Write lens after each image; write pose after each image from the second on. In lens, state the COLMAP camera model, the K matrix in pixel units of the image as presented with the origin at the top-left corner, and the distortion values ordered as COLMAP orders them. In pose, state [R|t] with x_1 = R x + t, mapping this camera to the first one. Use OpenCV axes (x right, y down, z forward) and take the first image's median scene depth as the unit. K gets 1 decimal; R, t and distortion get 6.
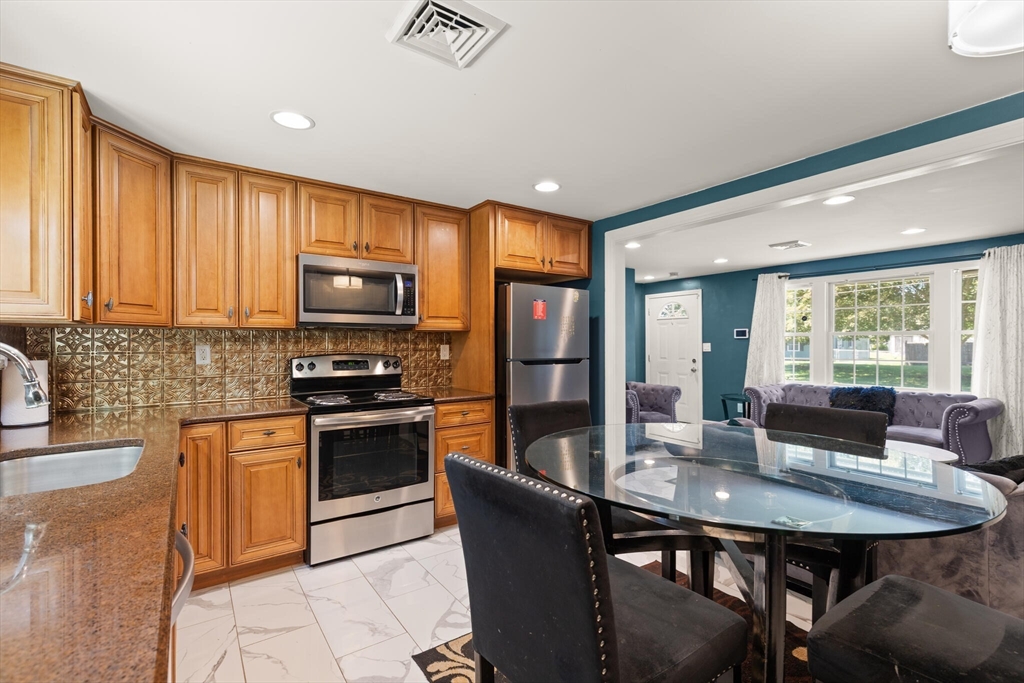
lens RADIAL K [[460.7, 0, 520.0], [0, 460.7, 344.6], [0, 0, 1]] dist [0.002774, 0.000400]
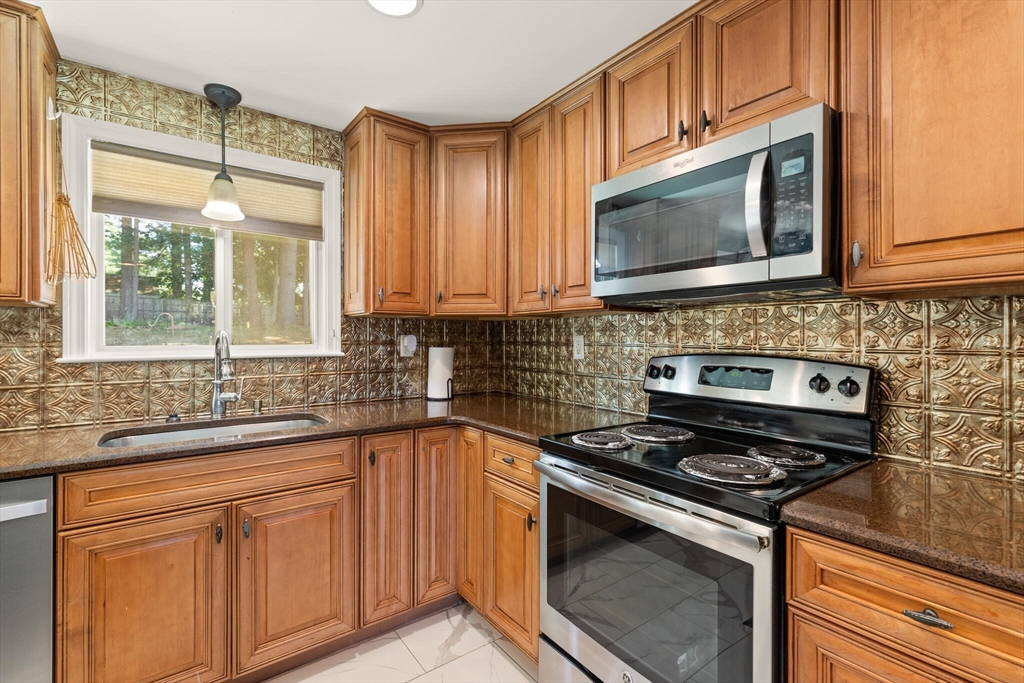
lens RADIAL K [[460.7, 0, 513.9], [0, 460.7, 337.0], [0, 0, 1]] dist [0.002774, 0.000400]
pose [[0.017334, 0.000964, -0.999849, 0.165120], [-0.004742, 0.999988, 0.000882, 0.003926], [0.999839, 0.004726, 0.017338, 1.075741]]
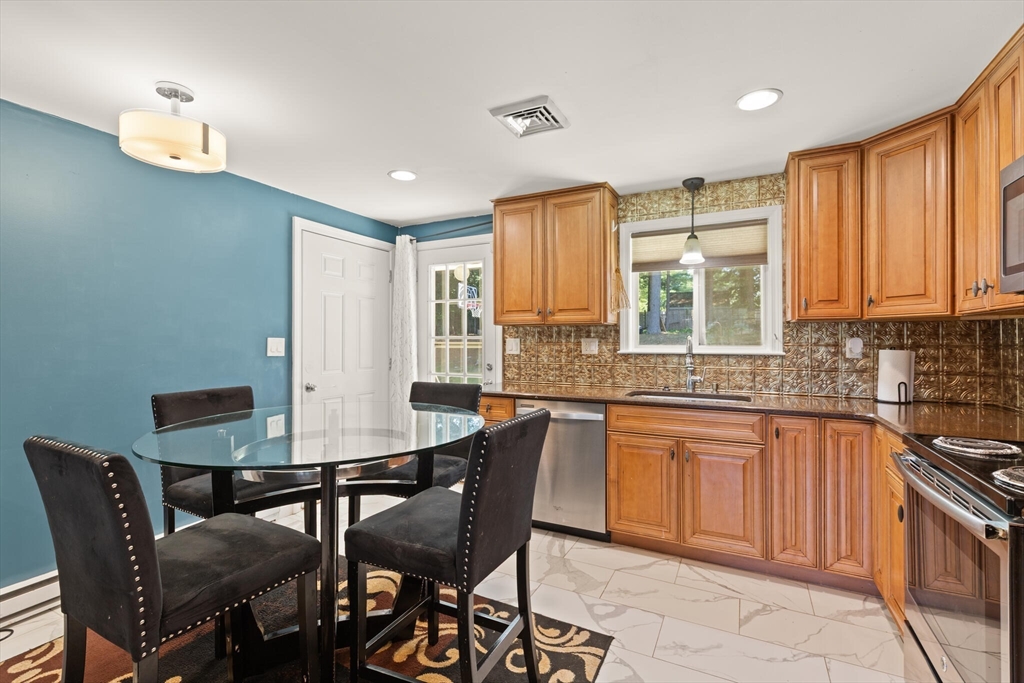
lens RADIAL K [[460.7, 0, 515.4], [0, 460.7, 339.9], [0, 0, 1]] dist [0.002774, 0.000400]
pose [[-0.886596, 0.000234, -0.462545, 0.359798], [-0.000374, 0.999999, 0.001224, 0.005716], [0.462545, 0.001258, -0.886595, 1.483678]]
